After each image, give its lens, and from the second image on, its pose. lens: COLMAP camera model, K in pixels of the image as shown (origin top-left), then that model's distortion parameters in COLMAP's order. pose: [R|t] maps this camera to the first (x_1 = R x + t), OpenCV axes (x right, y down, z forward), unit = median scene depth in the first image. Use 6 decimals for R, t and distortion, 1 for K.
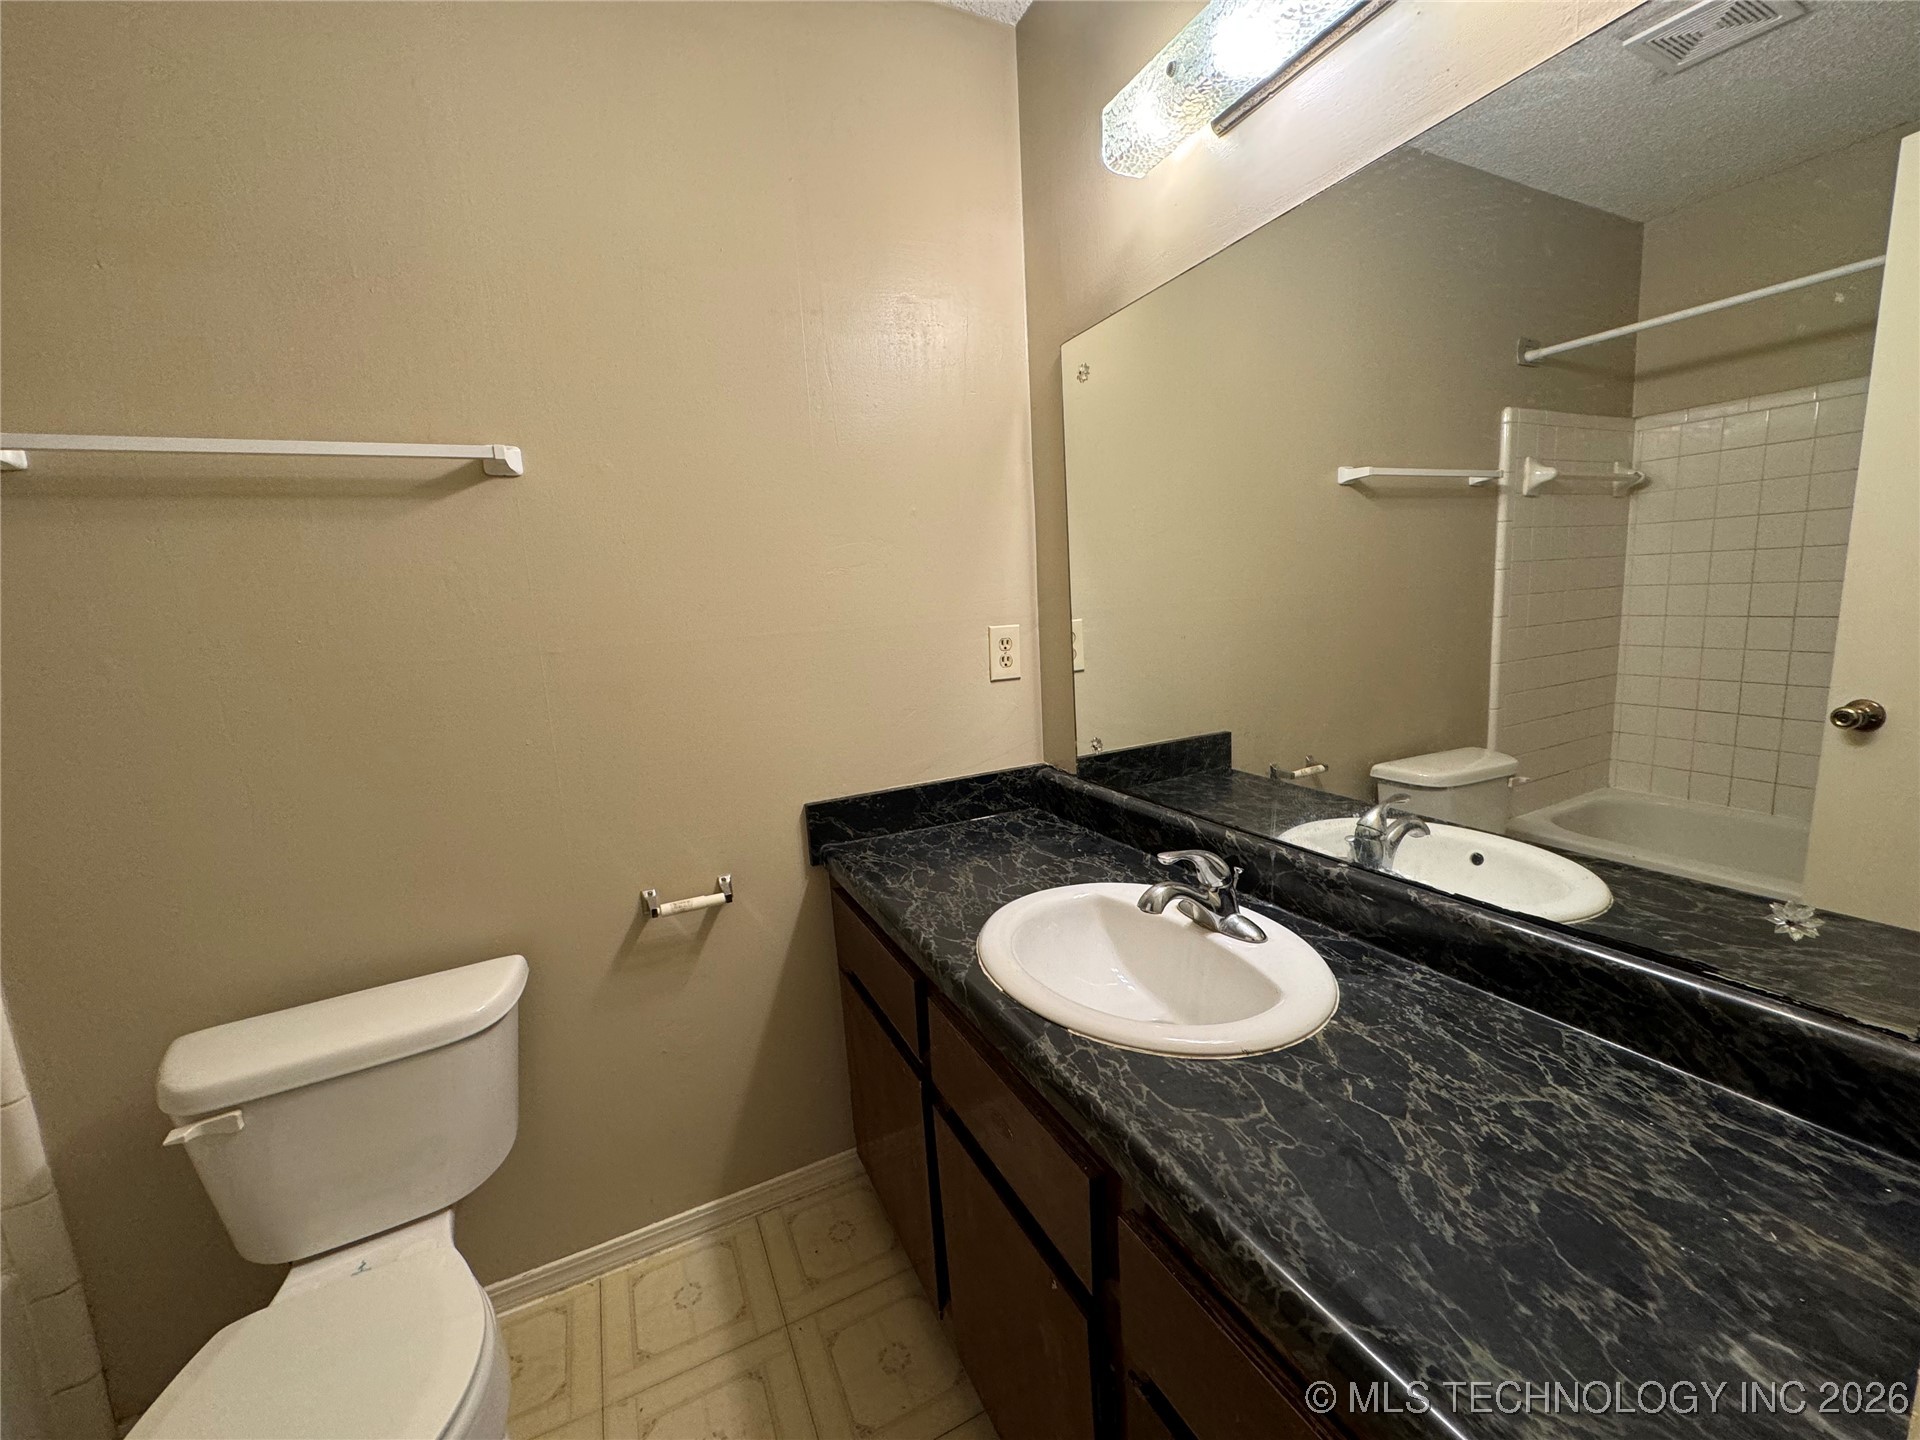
lens RADIAL K [[766.5, 0, 963.8], [0, 766.5, 712.9], [0, 0, 1]] dist [-0.001065, 0.000699]
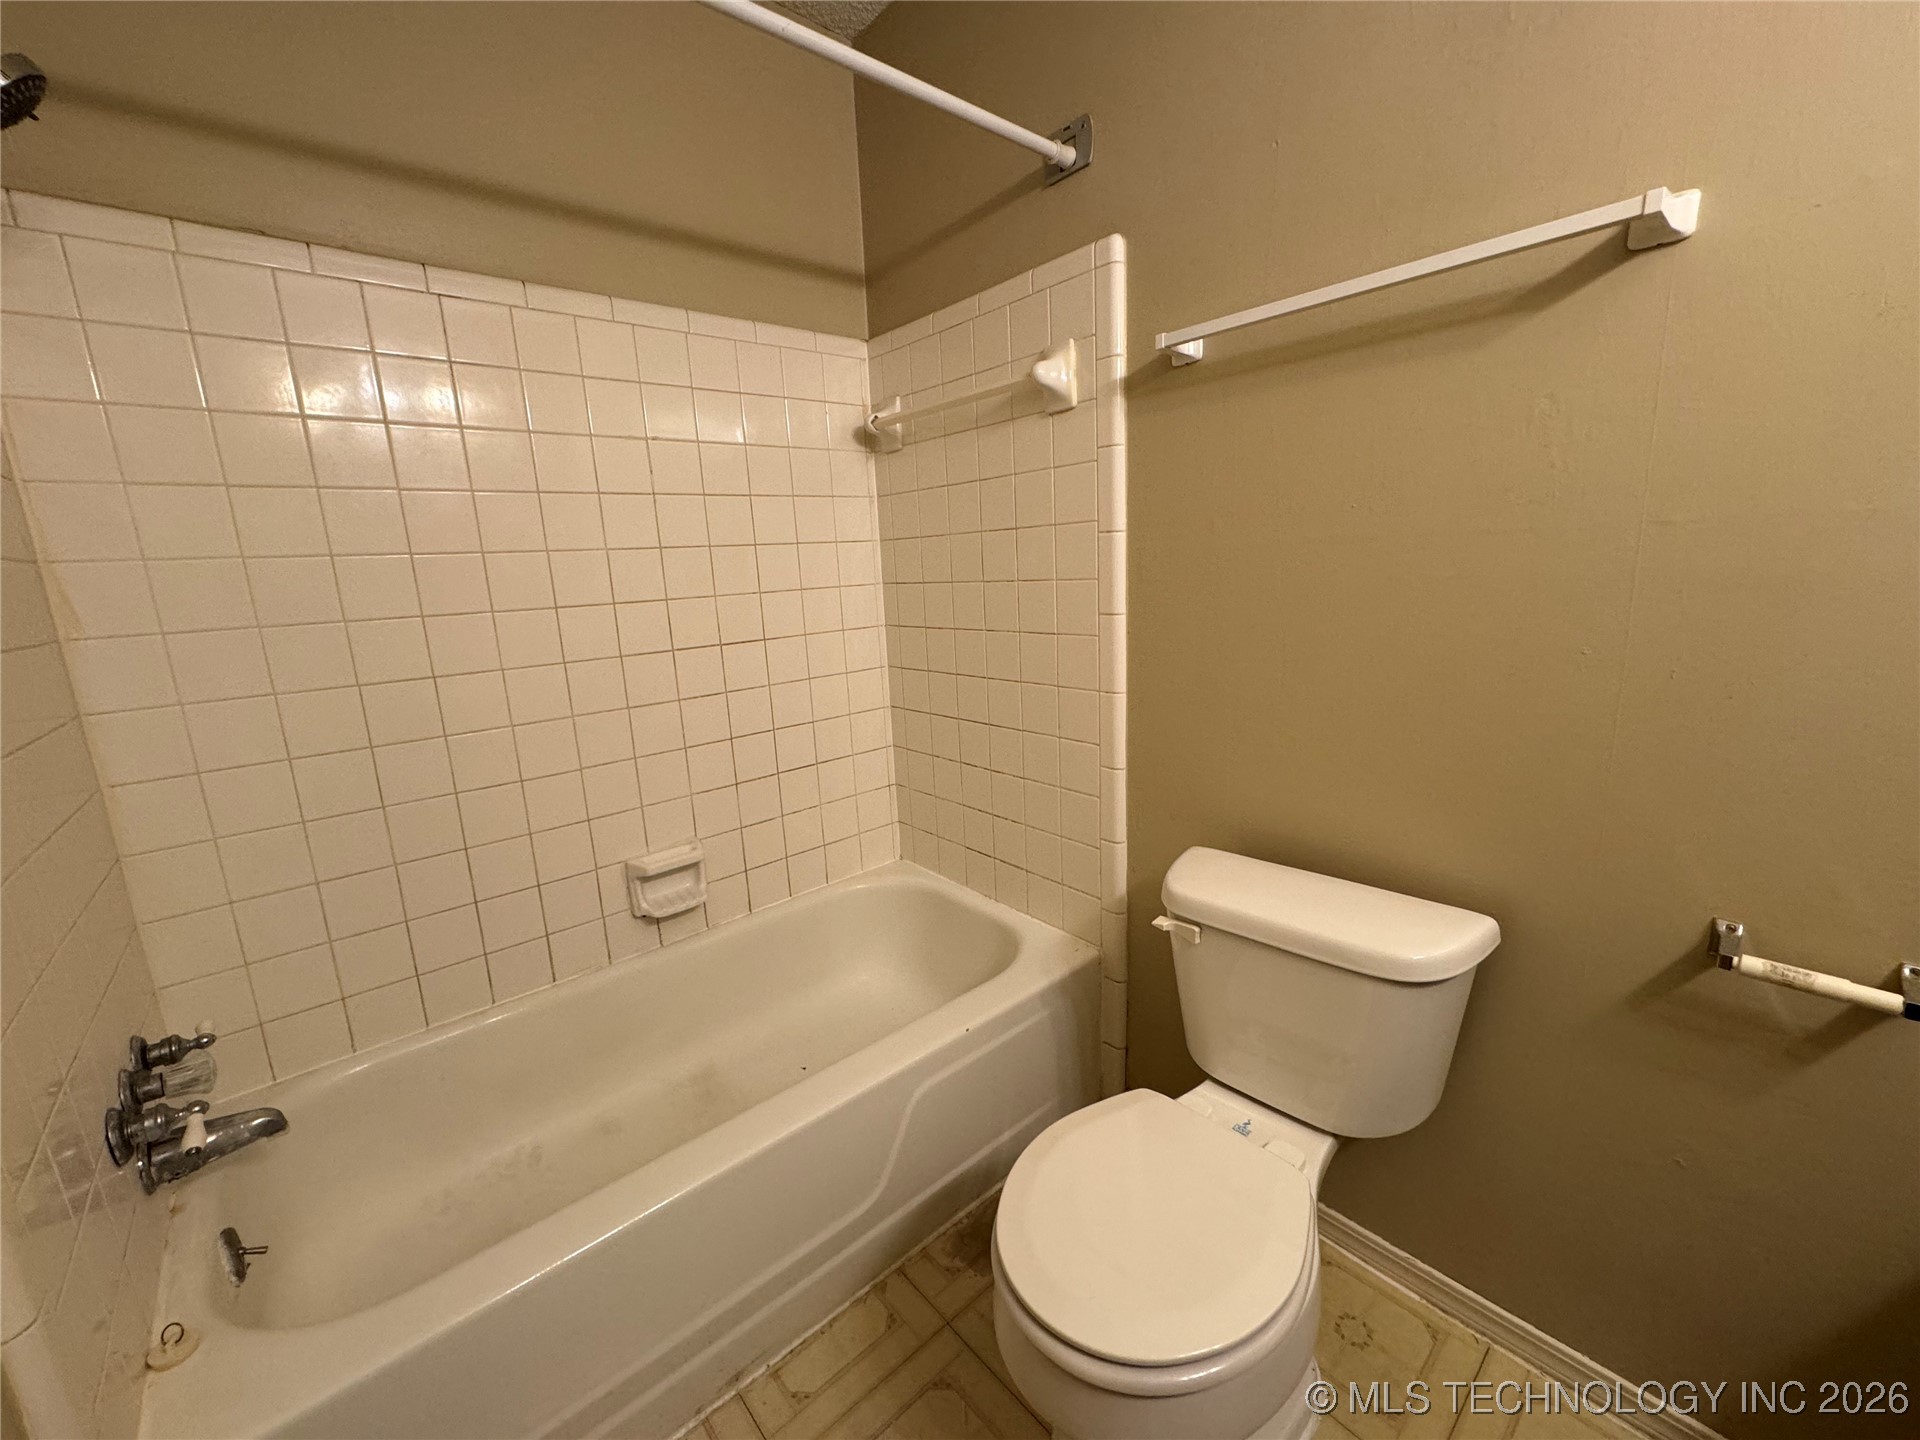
lens RADIAL K [[766.5, 0, 954.3], [0, 766.5, 716.2], [0, 0, 1]] dist [-0.001065, 0.000699]
pose [[0.266393, 0.239700, -0.933584, -0.048913], [-0.111124, 0.969763, 0.217280, 0.007894], [0.957437, 0.045862, 0.284975, 0.252352]]
